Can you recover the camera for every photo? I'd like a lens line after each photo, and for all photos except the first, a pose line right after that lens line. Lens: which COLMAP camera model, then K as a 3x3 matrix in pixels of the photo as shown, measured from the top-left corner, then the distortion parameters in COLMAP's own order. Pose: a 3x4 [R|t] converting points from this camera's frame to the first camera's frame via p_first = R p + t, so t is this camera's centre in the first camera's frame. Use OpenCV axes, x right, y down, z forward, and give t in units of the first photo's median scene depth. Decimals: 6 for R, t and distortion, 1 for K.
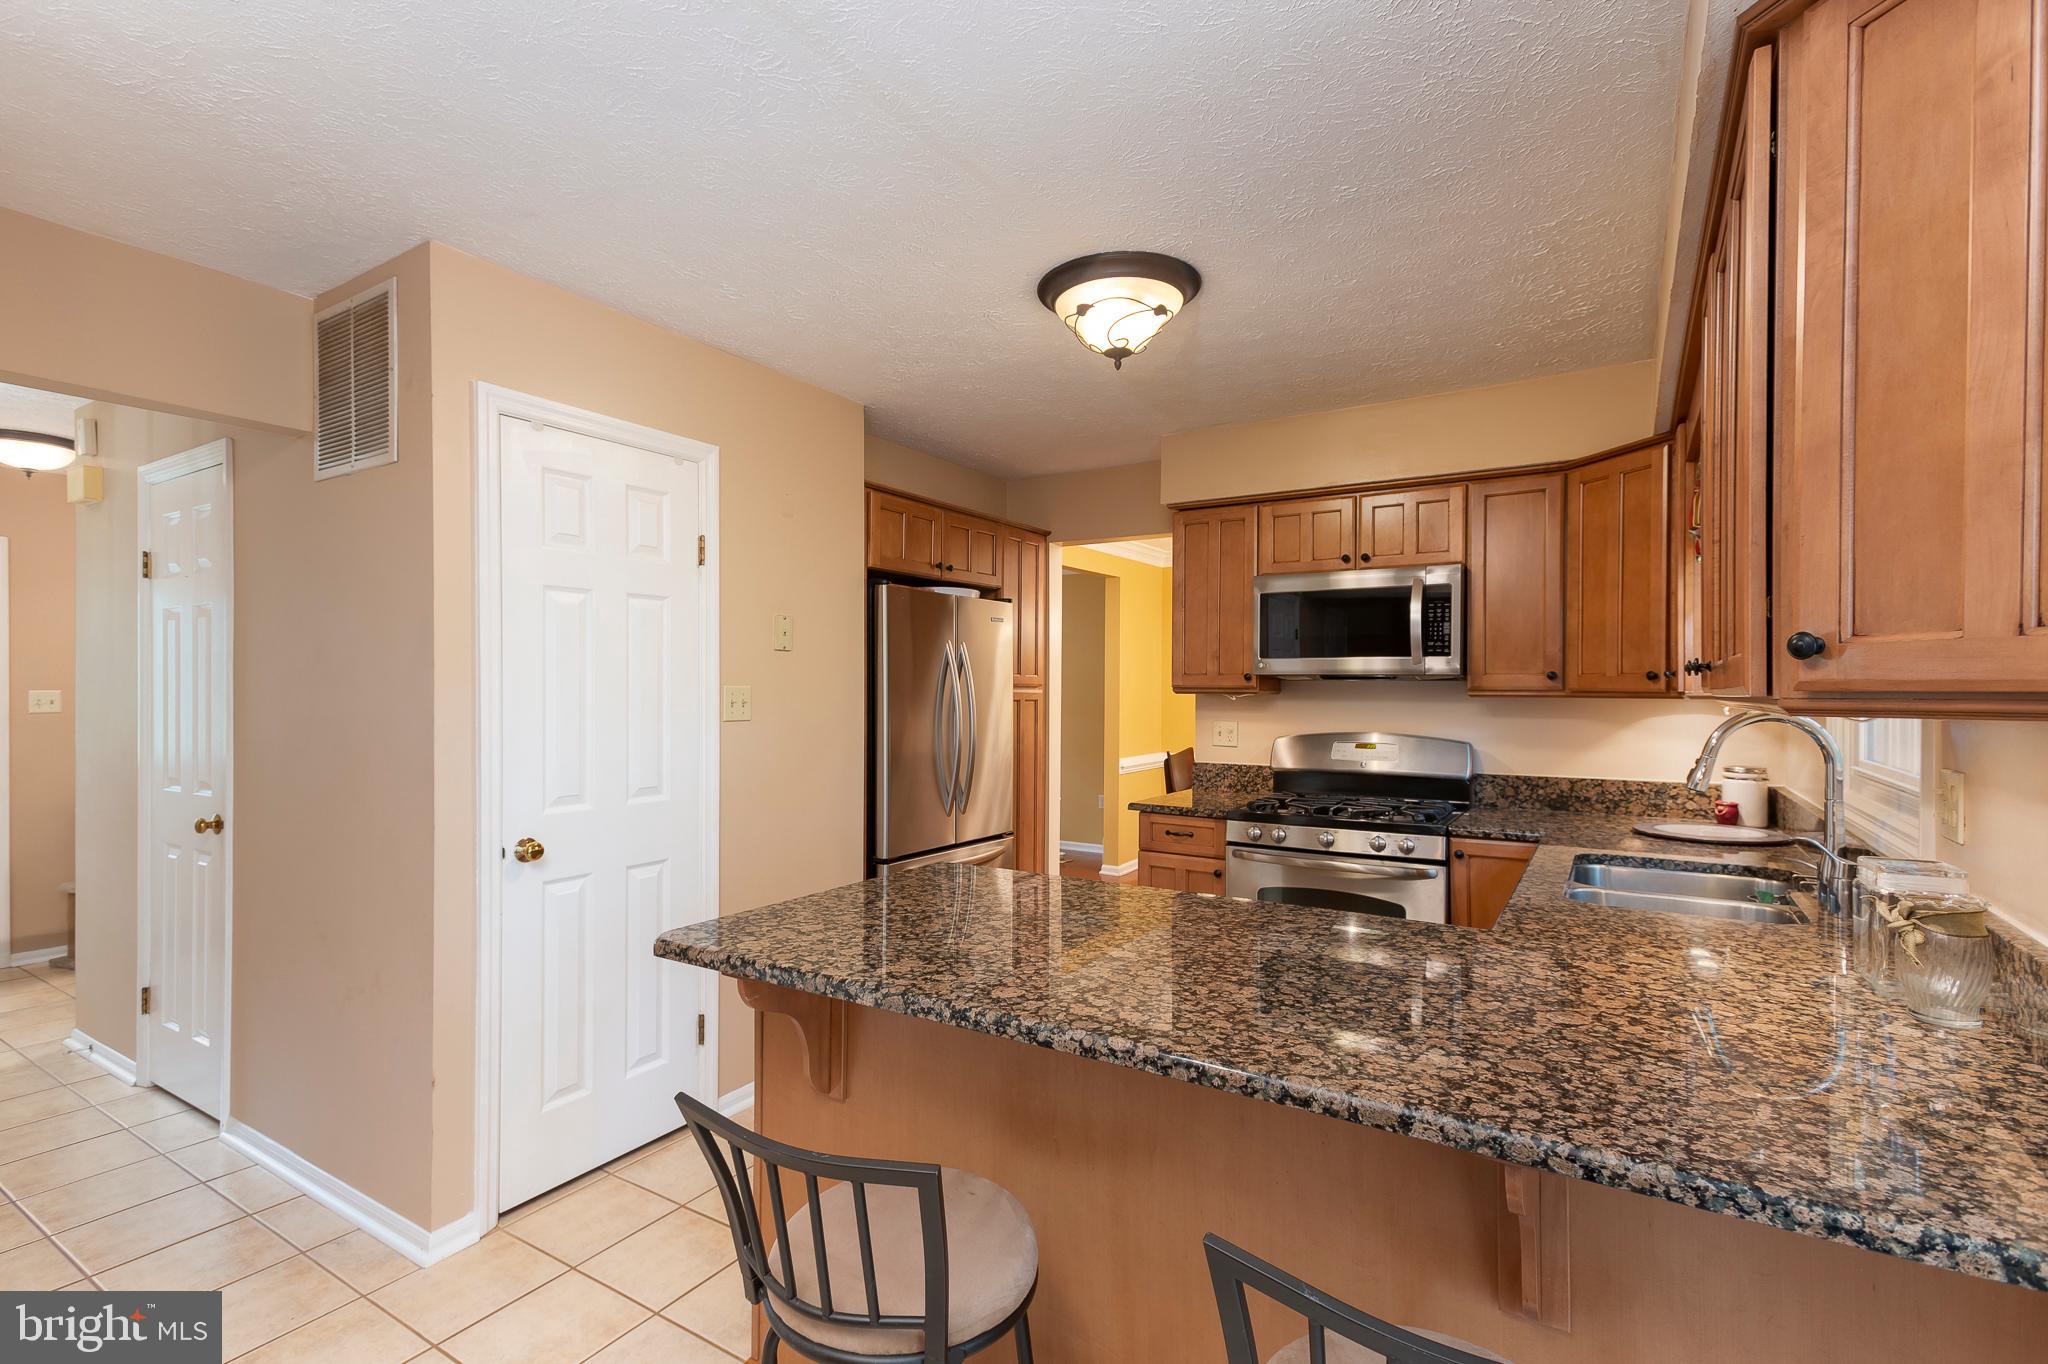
lens RADIAL K [[948.9, 0, 1014.8], [0, 948.9, 691.3], [0, 0, 1]] dist [0.045595, -0.015882]
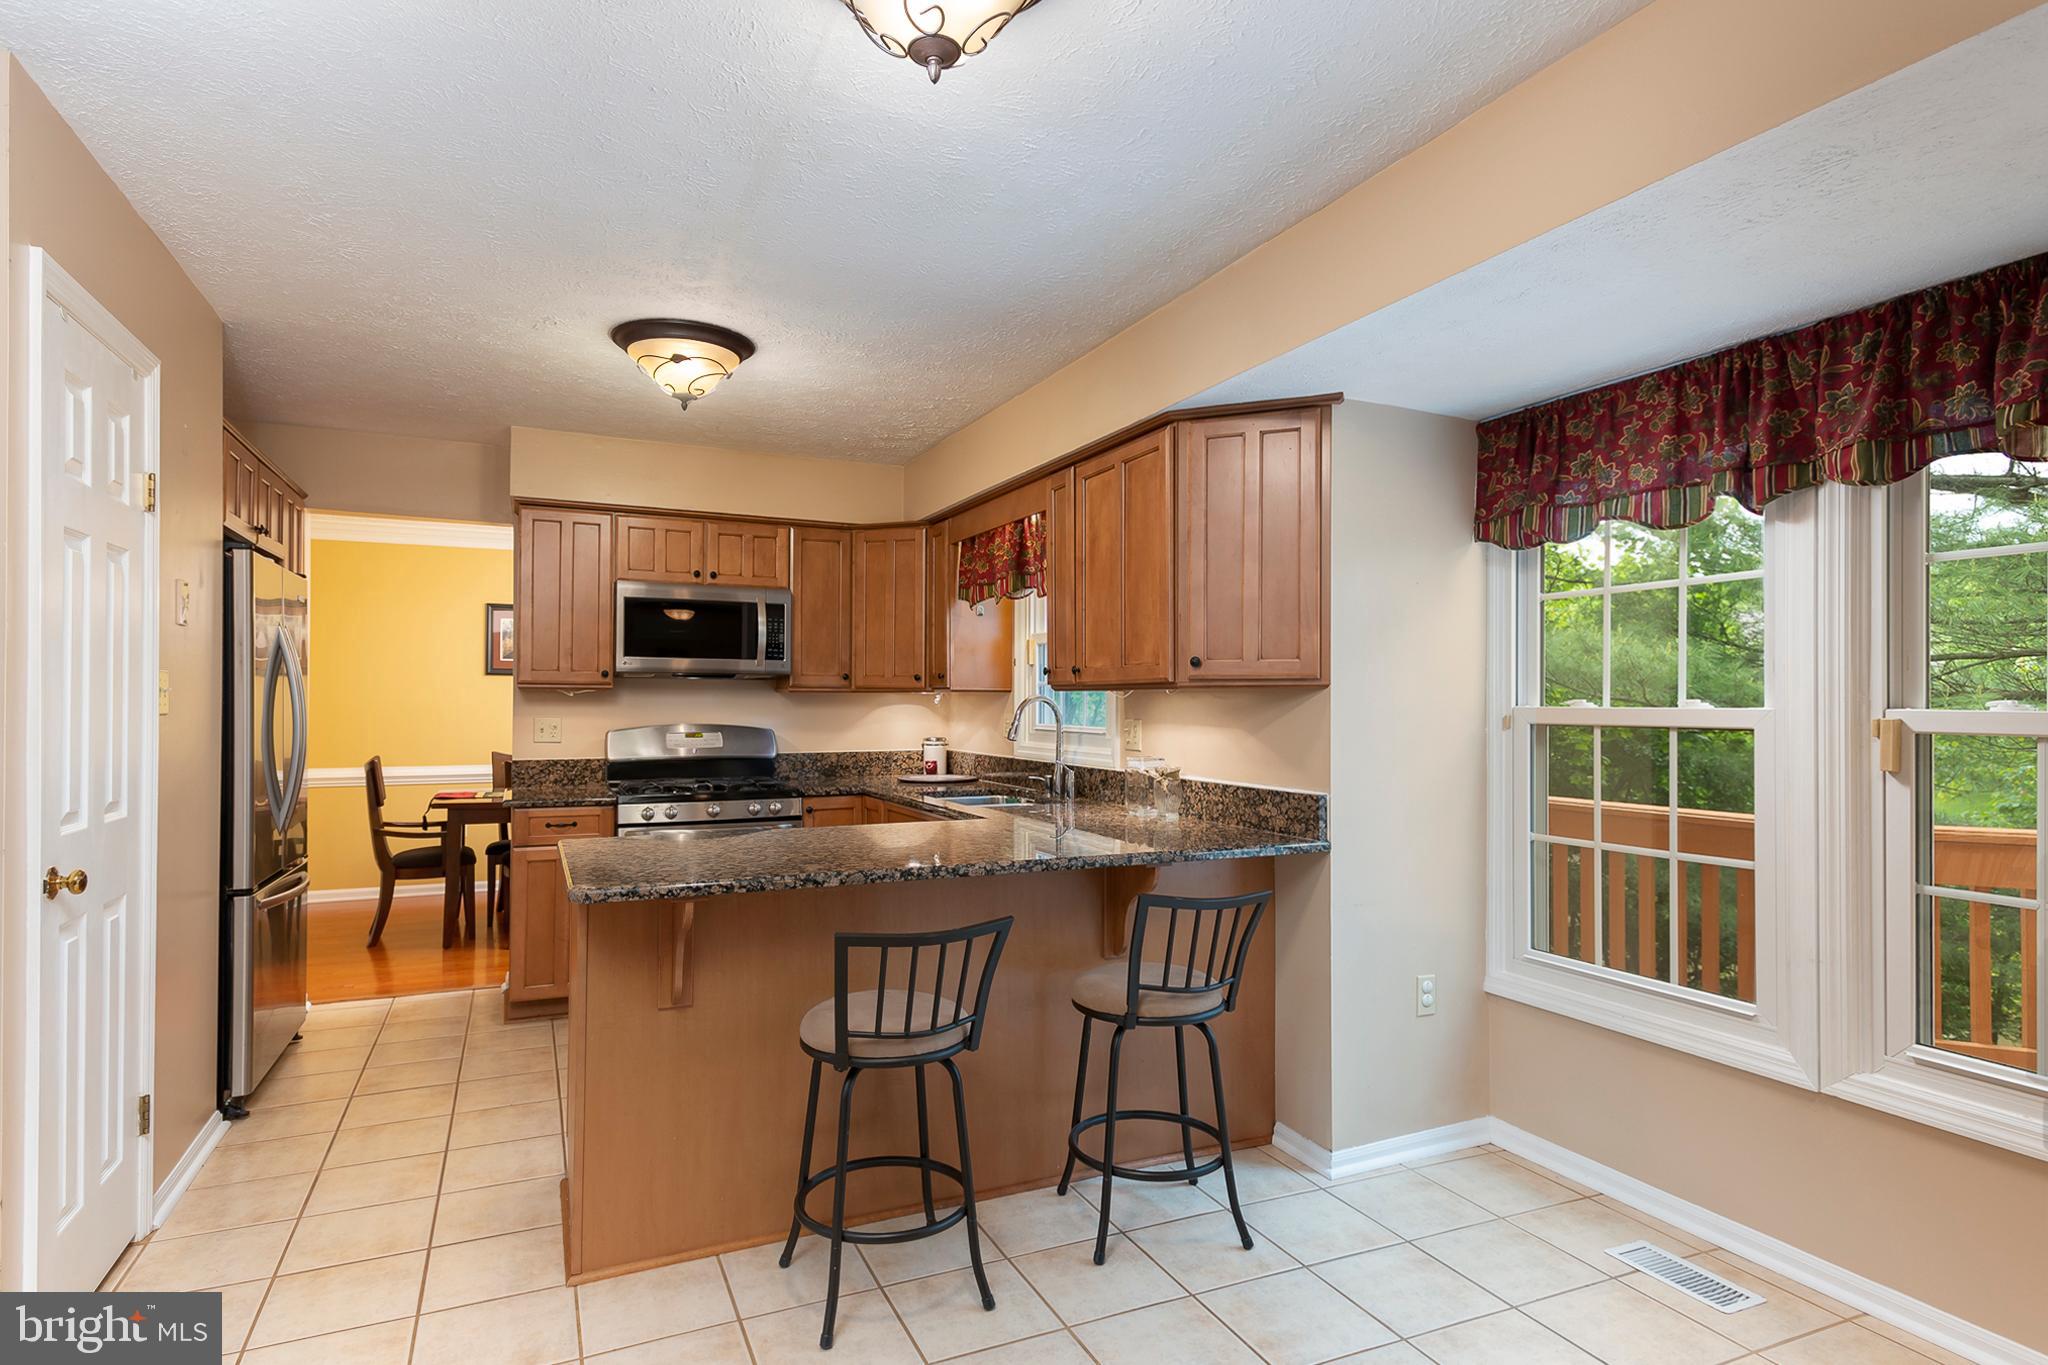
lens RADIAL K [[1100.9, 0, 1024.1], [0, 1100.9, 695.4], [0, 0, 1]] dist [0.037903, 0.000120]
pose [[0.543785, 0.003585, 0.839217, -0.610782], [0.001340, 0.999986, -0.005140, 0.018337], [-0.839224, 0.003920, 0.543772, -0.076033]]
